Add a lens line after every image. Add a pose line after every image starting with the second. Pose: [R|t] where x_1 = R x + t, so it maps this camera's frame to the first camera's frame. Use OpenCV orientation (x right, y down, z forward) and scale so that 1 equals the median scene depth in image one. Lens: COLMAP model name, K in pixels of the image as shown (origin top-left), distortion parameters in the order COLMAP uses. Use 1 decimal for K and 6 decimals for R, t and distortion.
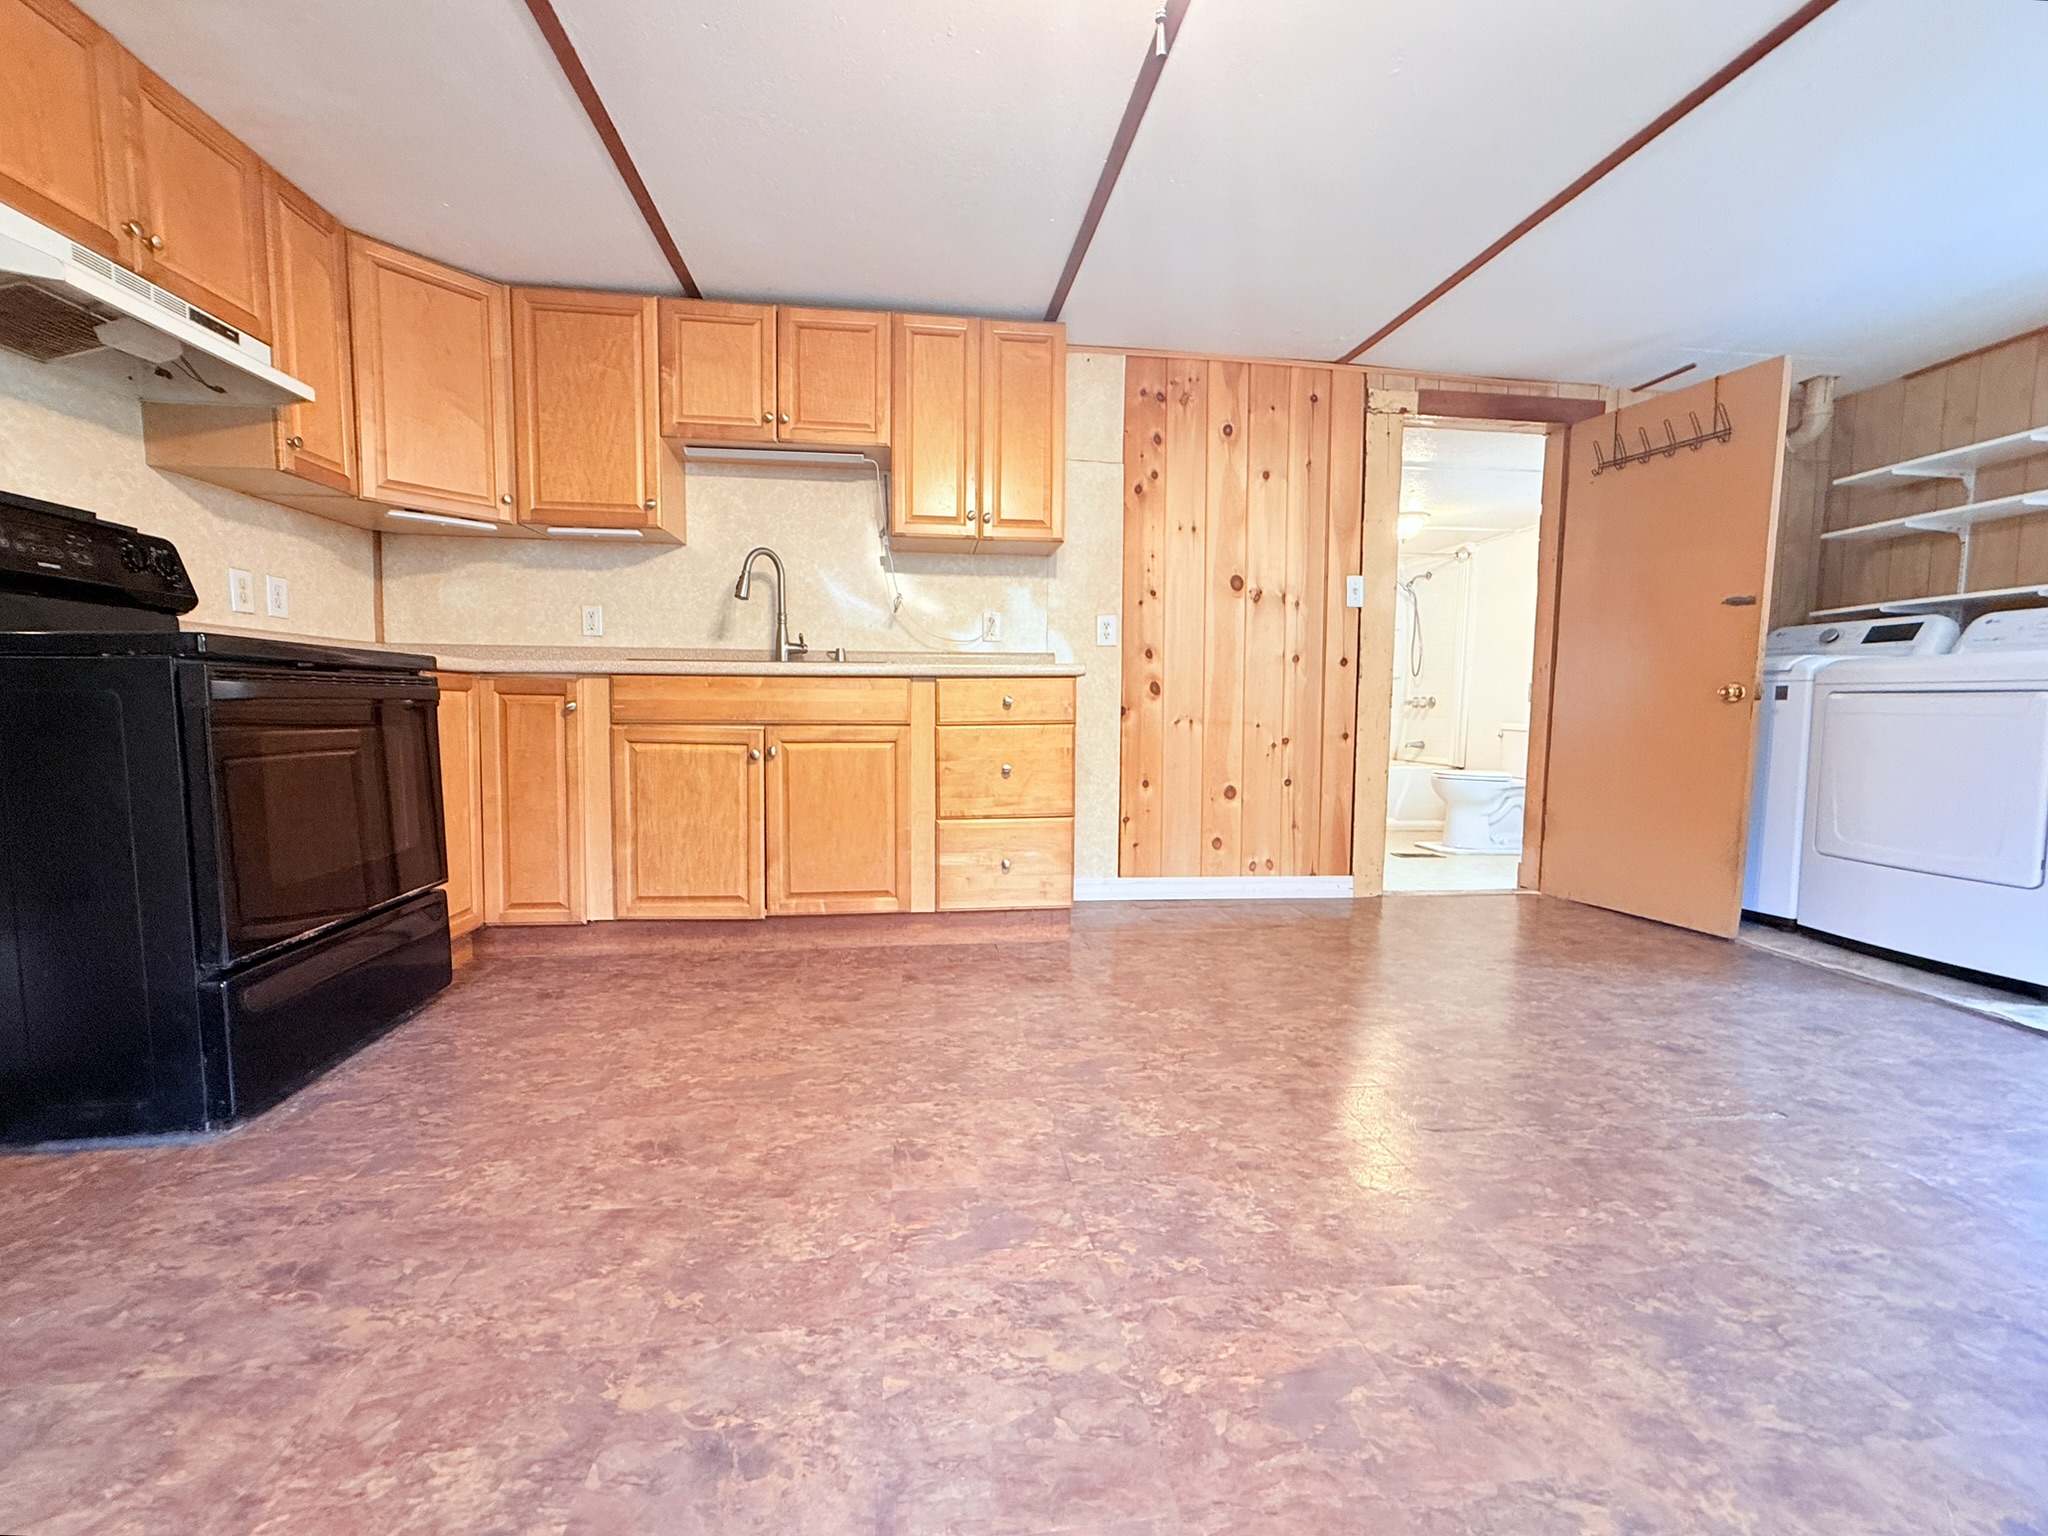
lens RADIAL K [[853.5, 0, 1019.1], [0, 853.5, 766.5], [0, 0, 1]] dist [0.000474, 0.000028]
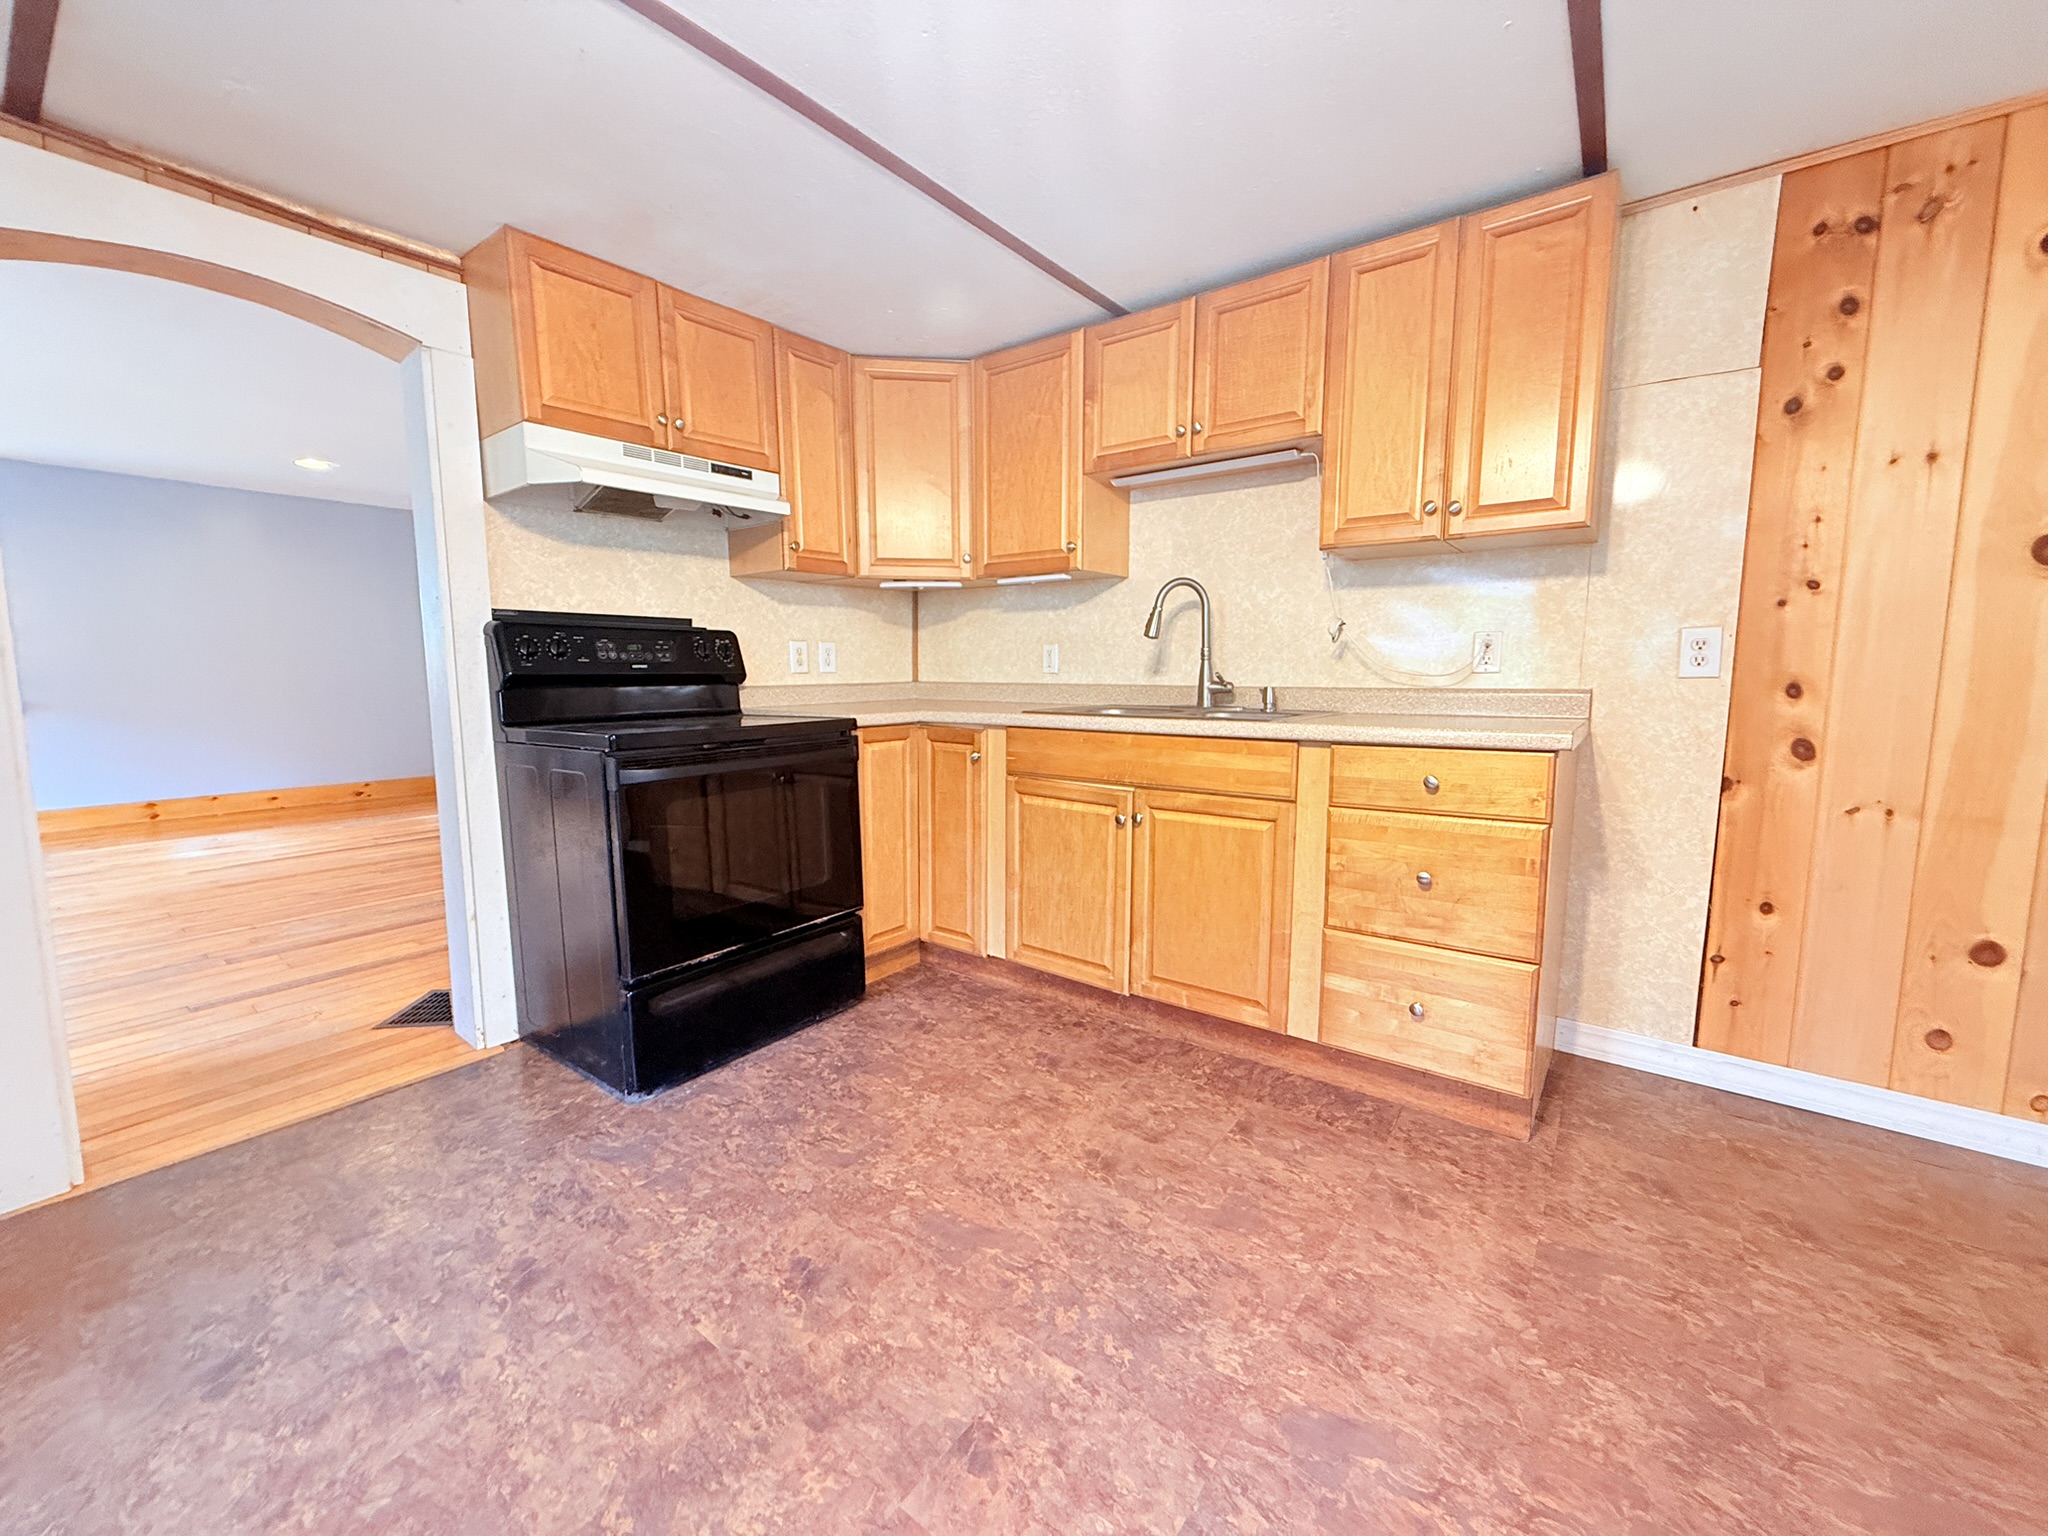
lens RADIAL K [[816.1, 0, 1018.2], [0, 816.1, 767.1], [0, 0, 1]] dist [0.000420, 0.000018]
pose [[0.716065, 0.075586, -0.693929, 0.215182], [-0.041395, 0.996969, 0.065879, -0.124065], [0.696805, -0.018448, 0.717023, 0.303111]]
